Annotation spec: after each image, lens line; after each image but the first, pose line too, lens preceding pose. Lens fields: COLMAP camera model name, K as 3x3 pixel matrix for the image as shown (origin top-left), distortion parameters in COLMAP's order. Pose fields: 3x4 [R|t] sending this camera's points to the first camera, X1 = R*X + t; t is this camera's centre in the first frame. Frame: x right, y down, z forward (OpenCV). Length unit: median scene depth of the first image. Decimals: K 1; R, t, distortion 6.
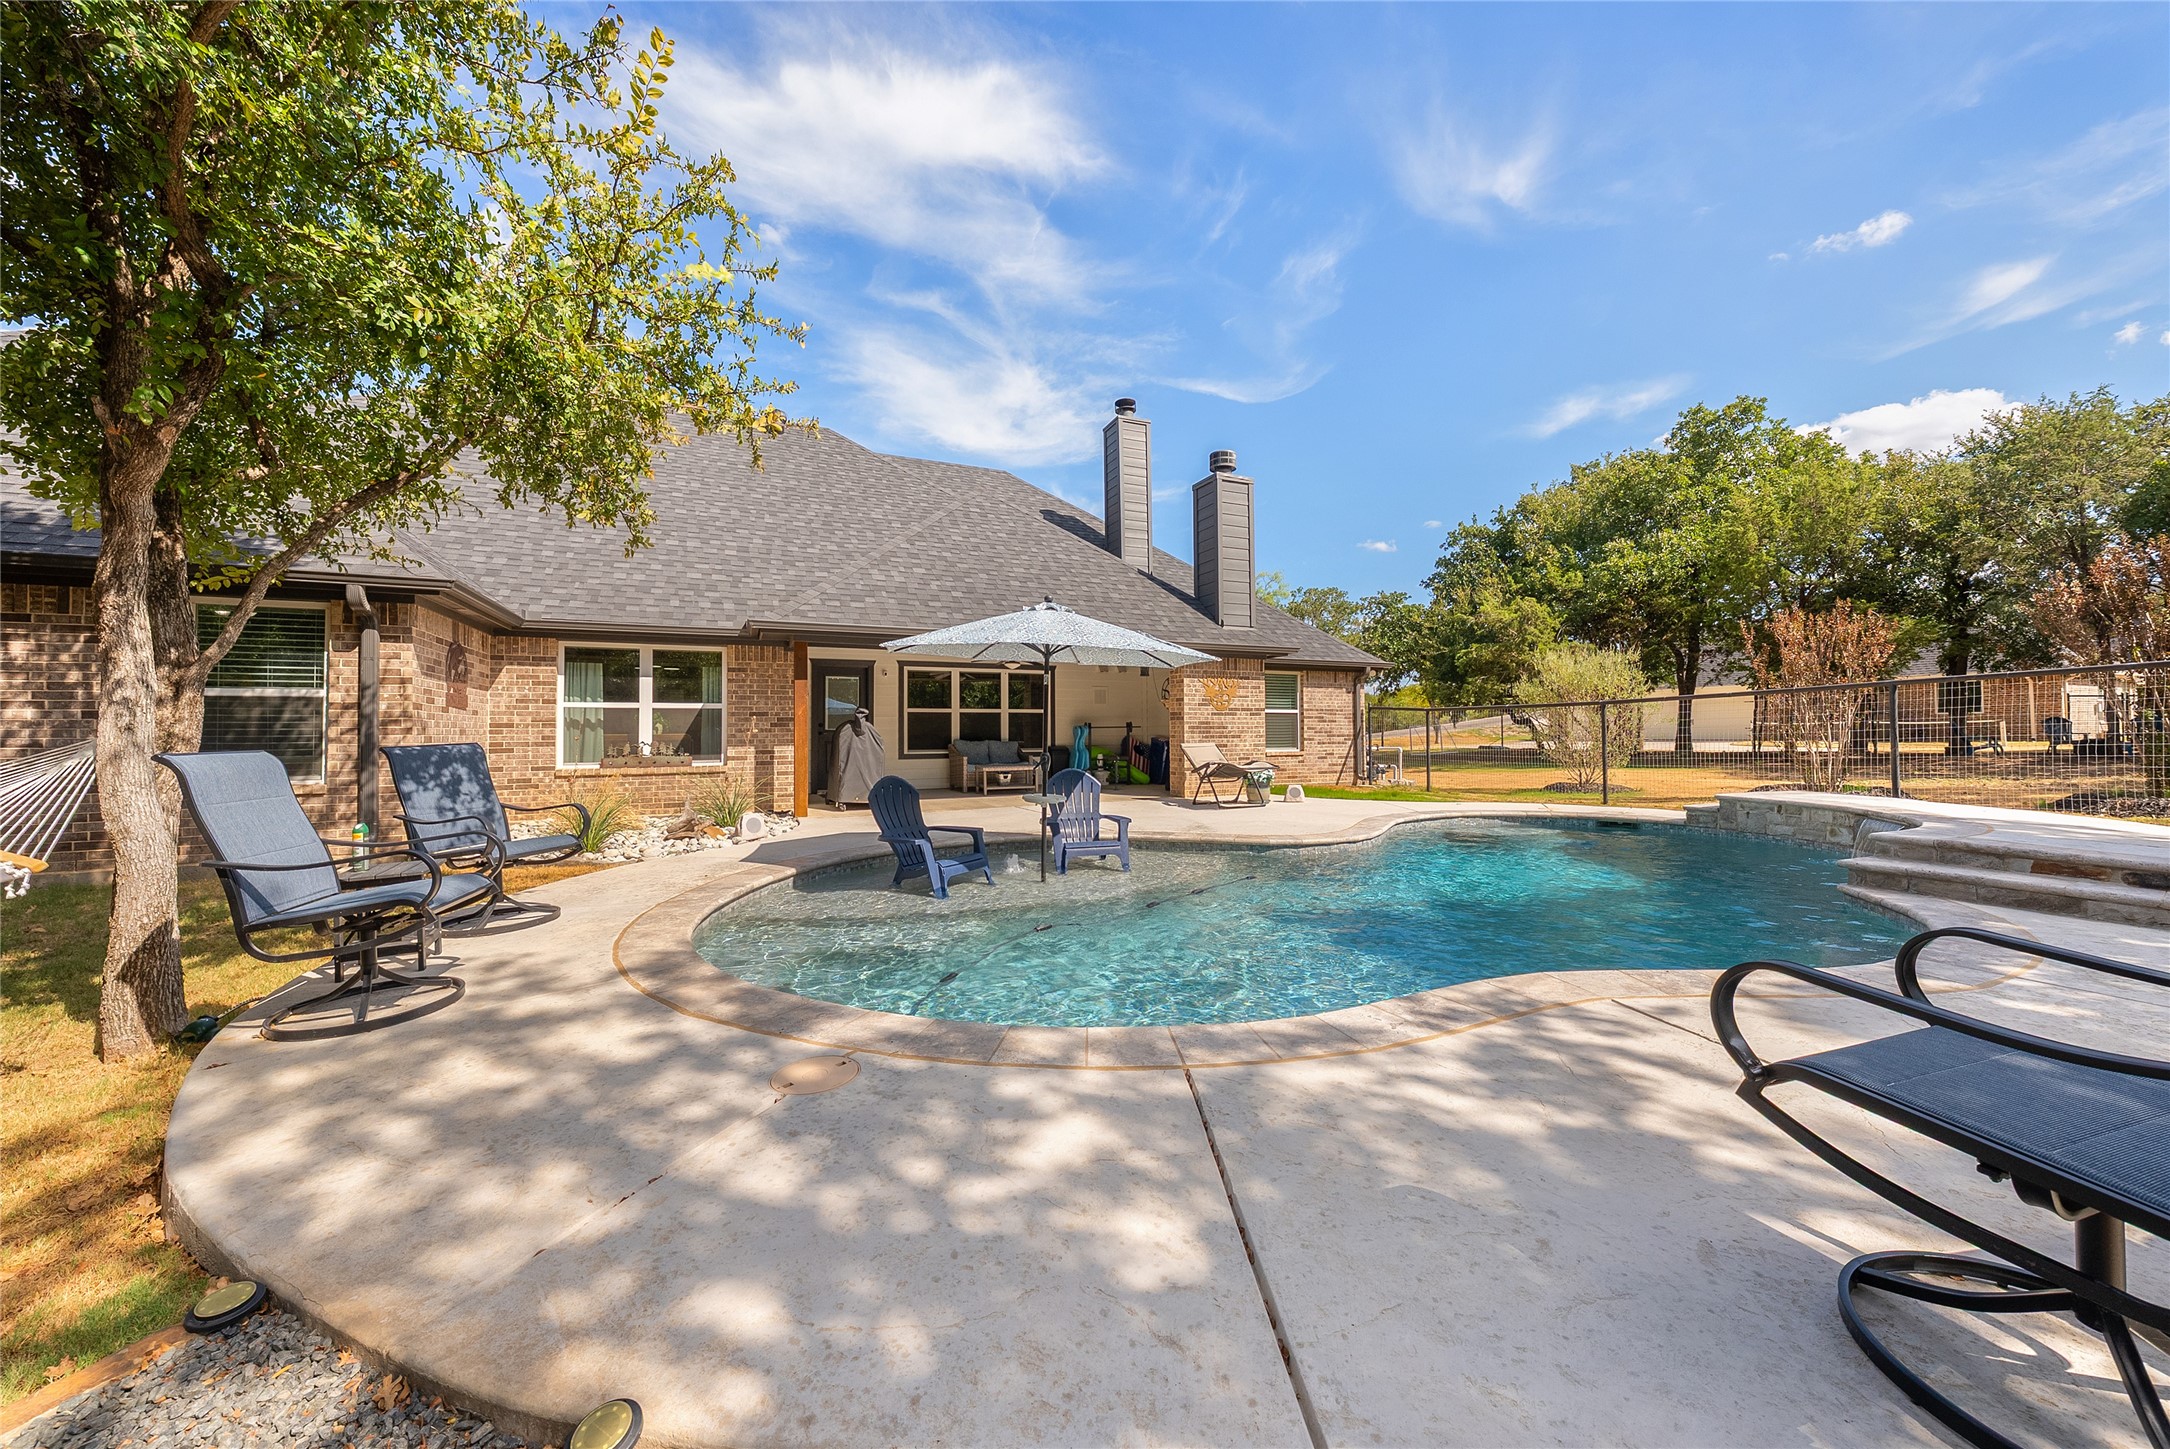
lens RADIAL K [[785.0, 0, 1085.0], [0, 785.0, 724.5], [0, 0, 1]] dist [0.000036, 0.000088]
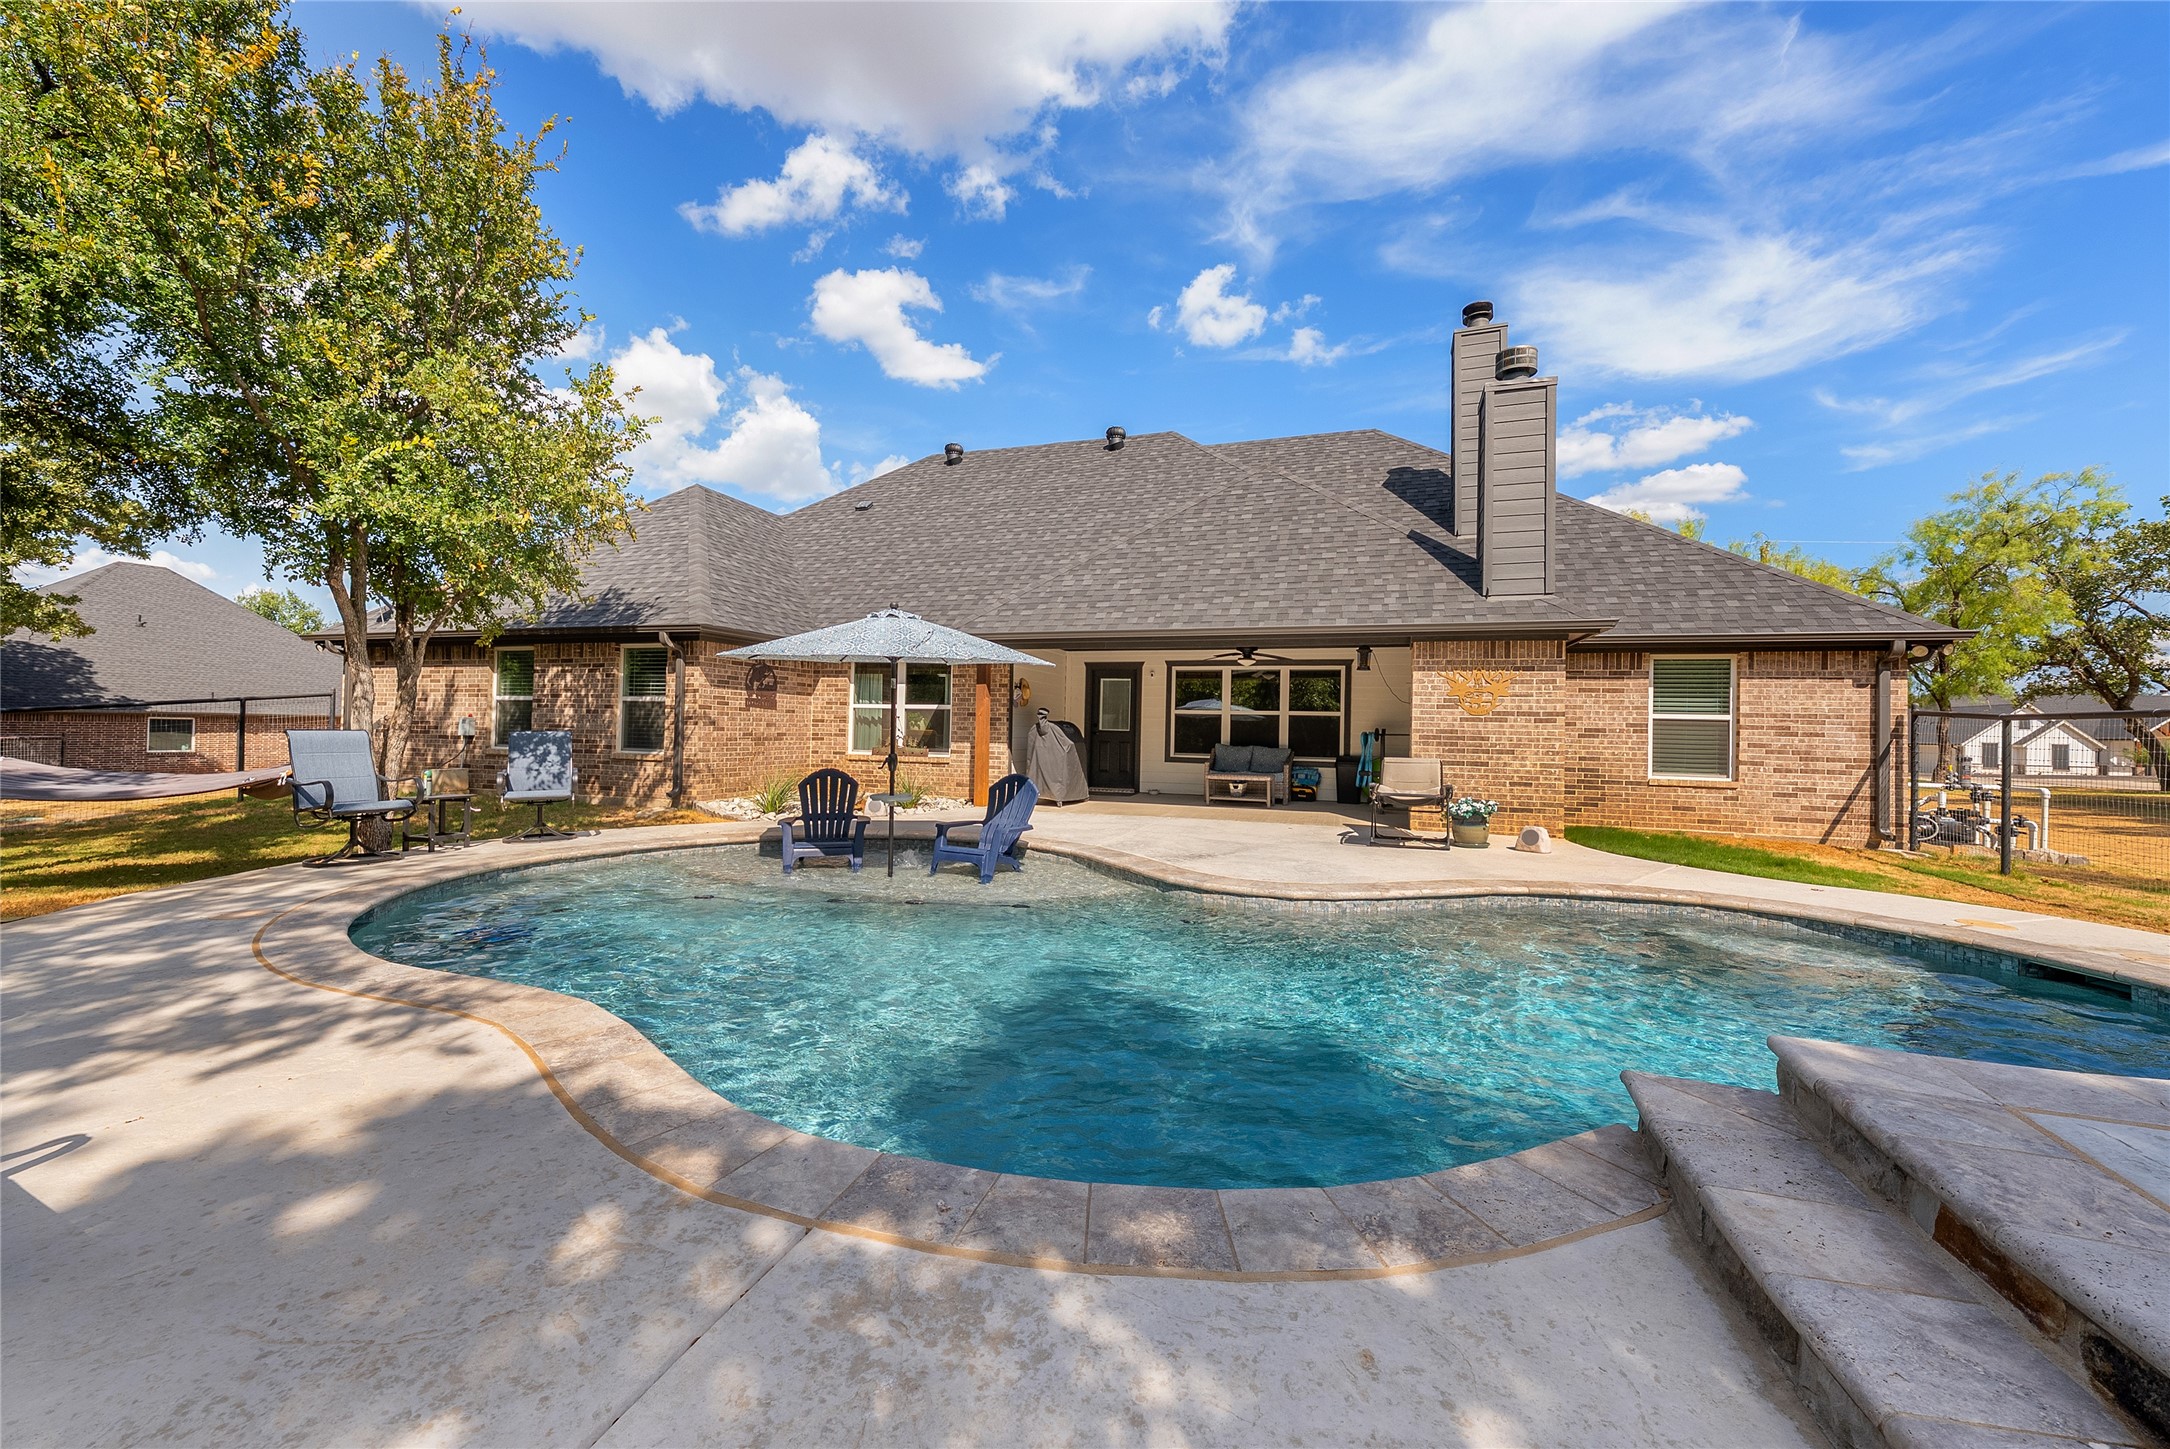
lens RADIAL K [[843.8, 0, 1078.7], [0, 843.8, 709.5], [0, 0, 1]] dist [-0.002886, -0.000099]
pose [[0.706023, 0.003751, -0.708179, 0.378688], [-0.018644, 0.999738, -0.013292, -0.004594], [0.707943, 0.022588, 0.705908, 0.160800]]
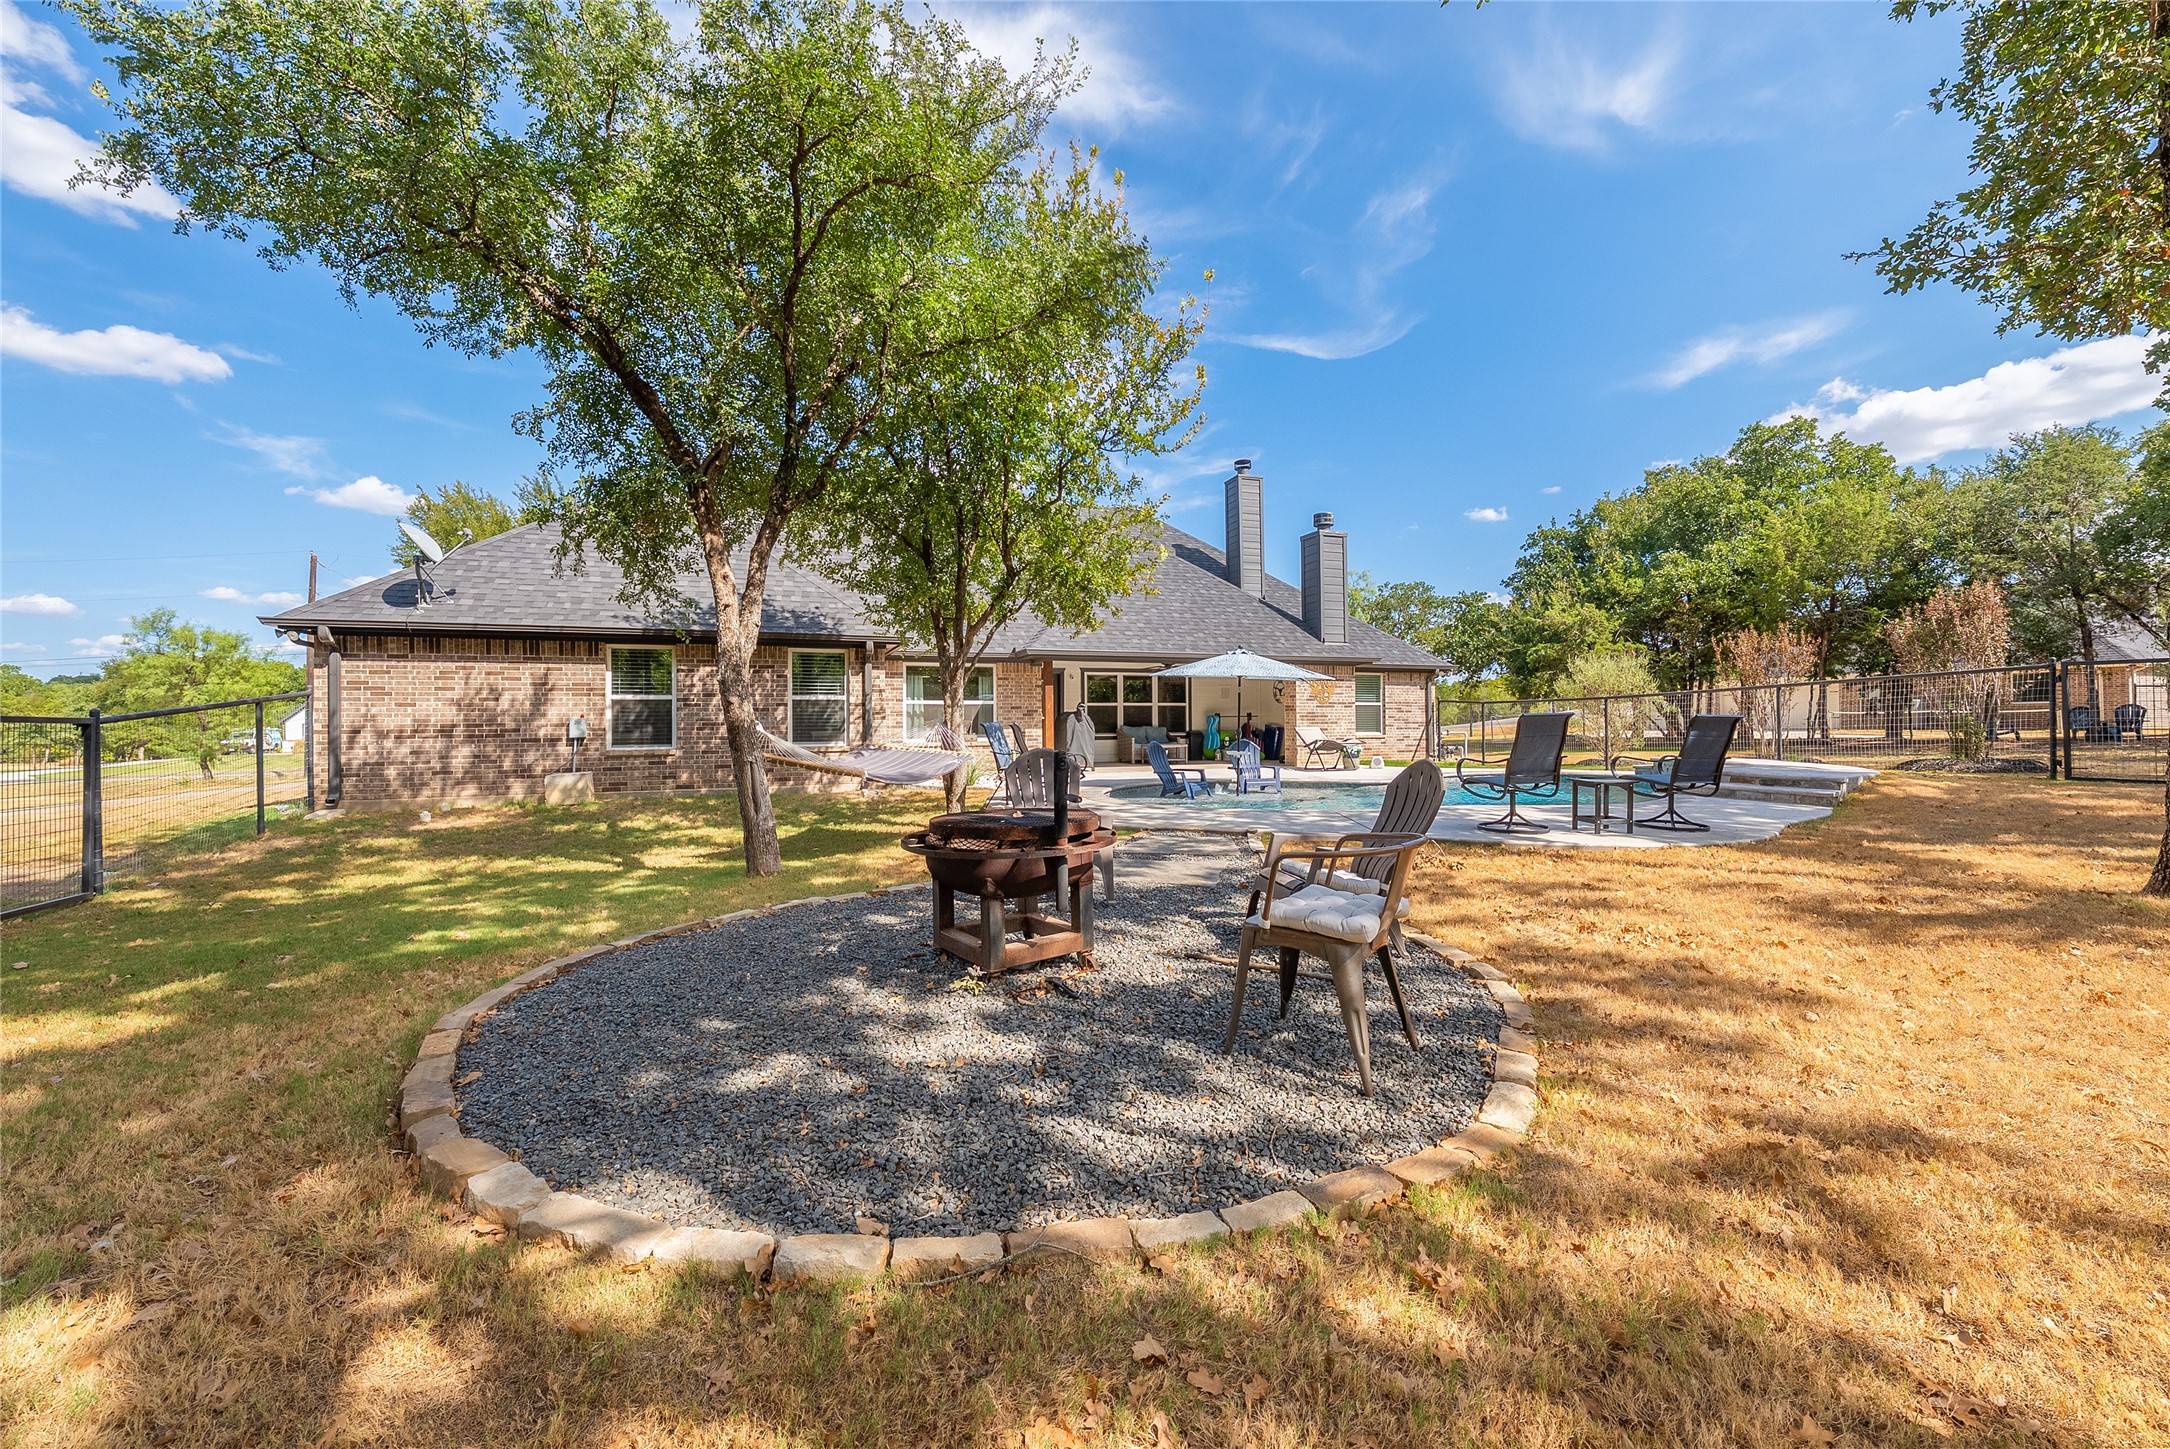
lens RADIAL K [[853.5, 0, 1063.7], [0, 853.5, 724.5], [0, 0, 1]] dist [-0.017753, -0.000016]
pose [[0.995357, -0.000197, -0.096248, -0.109765], [0.001117, 0.999954, 0.009504, 0.002683], [0.096241, -0.009567, 0.995312, -0.430722]]
